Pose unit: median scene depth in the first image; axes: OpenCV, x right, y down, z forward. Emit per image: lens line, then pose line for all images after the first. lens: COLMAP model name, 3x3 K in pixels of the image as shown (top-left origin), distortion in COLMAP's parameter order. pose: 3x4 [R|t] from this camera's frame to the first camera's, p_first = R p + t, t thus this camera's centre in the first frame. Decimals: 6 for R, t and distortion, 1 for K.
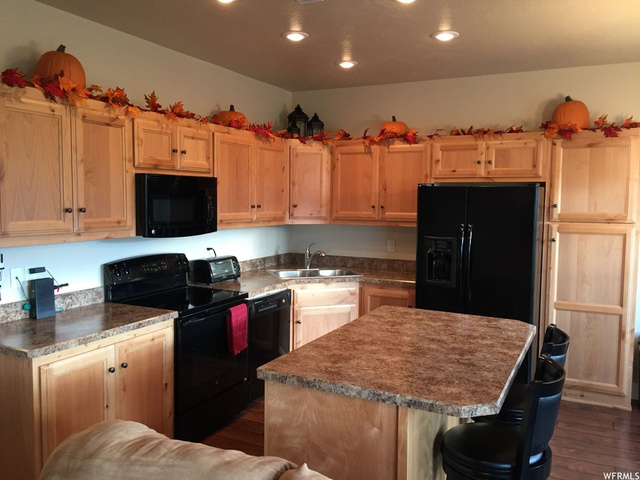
lens RADIAL K [[551.3, 0, 320.0], [0, 551.3, 240.0], [0, 0, 1]] dist [0.064759, -0.008538]
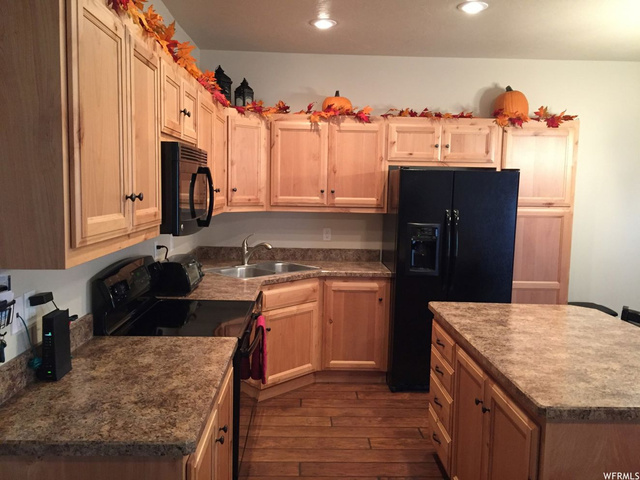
lens RADIAL K [[551.3, 0, 320.0], [0, 551.3, 240.0], [0, 0, 1]] dist [0.064759, -0.008538]
pose [[0.877910, -0.040328, 0.477124, -0.353920], [0.026355, 0.999006, 0.035945, -0.014380], [-0.478099, -0.018982, 0.878101, 0.228791]]
